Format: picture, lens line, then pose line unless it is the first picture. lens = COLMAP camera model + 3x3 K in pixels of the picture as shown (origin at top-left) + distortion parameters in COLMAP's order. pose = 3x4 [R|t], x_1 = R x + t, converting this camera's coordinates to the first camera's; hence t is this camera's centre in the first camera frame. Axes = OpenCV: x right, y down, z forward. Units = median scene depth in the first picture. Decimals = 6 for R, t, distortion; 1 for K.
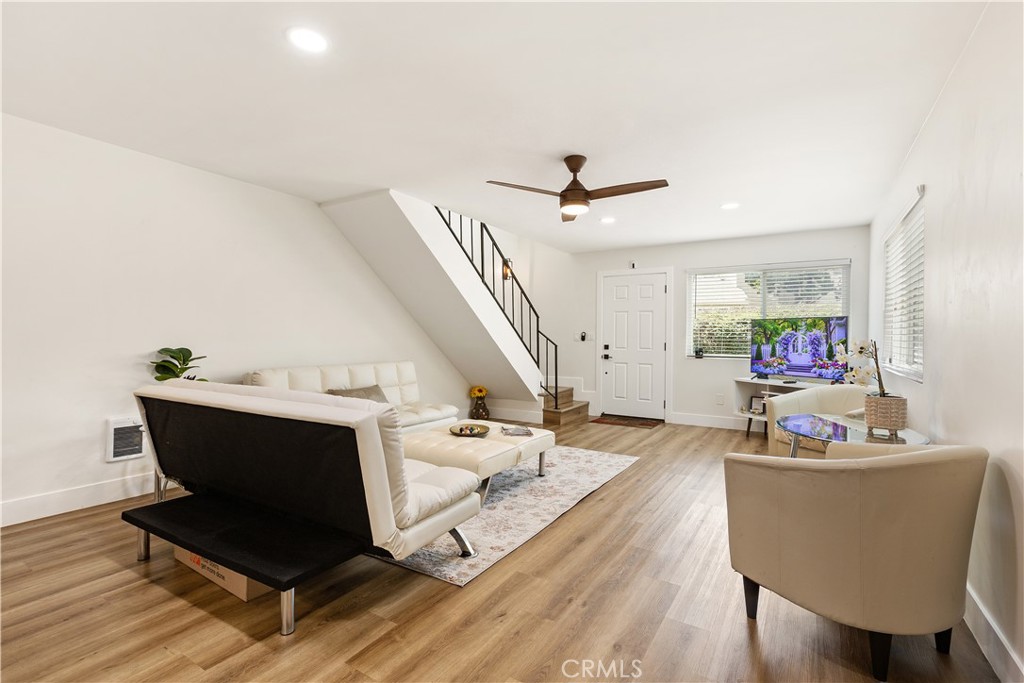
lens RADIAL K [[458.4, 0, 518.2], [0, 458.4, 340.2], [0, 0, 1]] dist [0.001450, -0.001514]
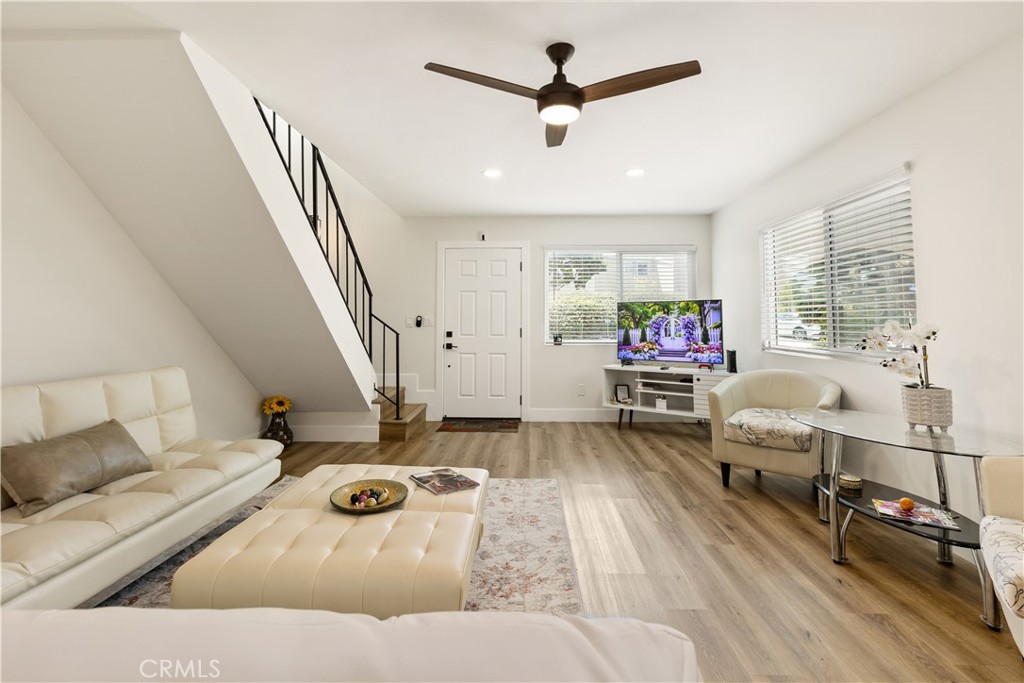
lens RADIAL K [[458.4, 0, 500.3], [0, 458.4, 305.2], [0, 0, 1]] dist [0.001450, -0.001514]
pose [[0.870342, 0.012906, 0.492279, -0.176990], [0.008880, 0.999083, -0.041892, -0.002358], [-0.492368, 0.040832, 0.869429, 0.333471]]
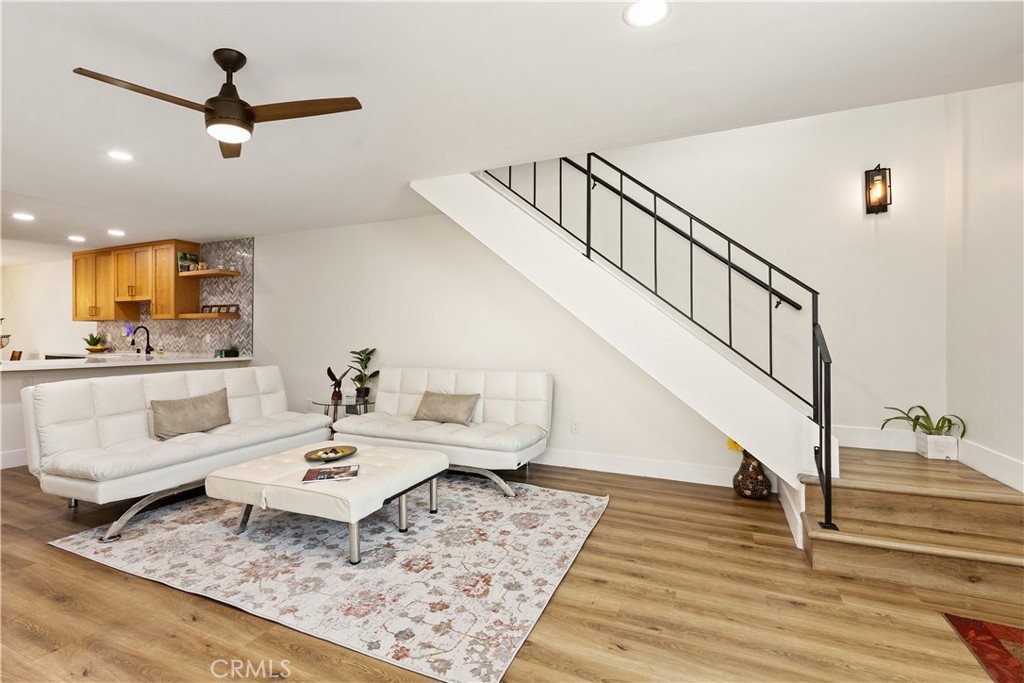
lens RADIAL K [[458.4, 0, 468.7], [0, 458.4, 334.4], [0, 0, 1]] dist [0.001450, -0.001514]
pose [[0.143081, -0.008096, -0.989678, 0.528914], [-0.010706, 0.999895, -0.009727, 0.002019], [0.989653, 0.011988, 0.142979, 0.839108]]
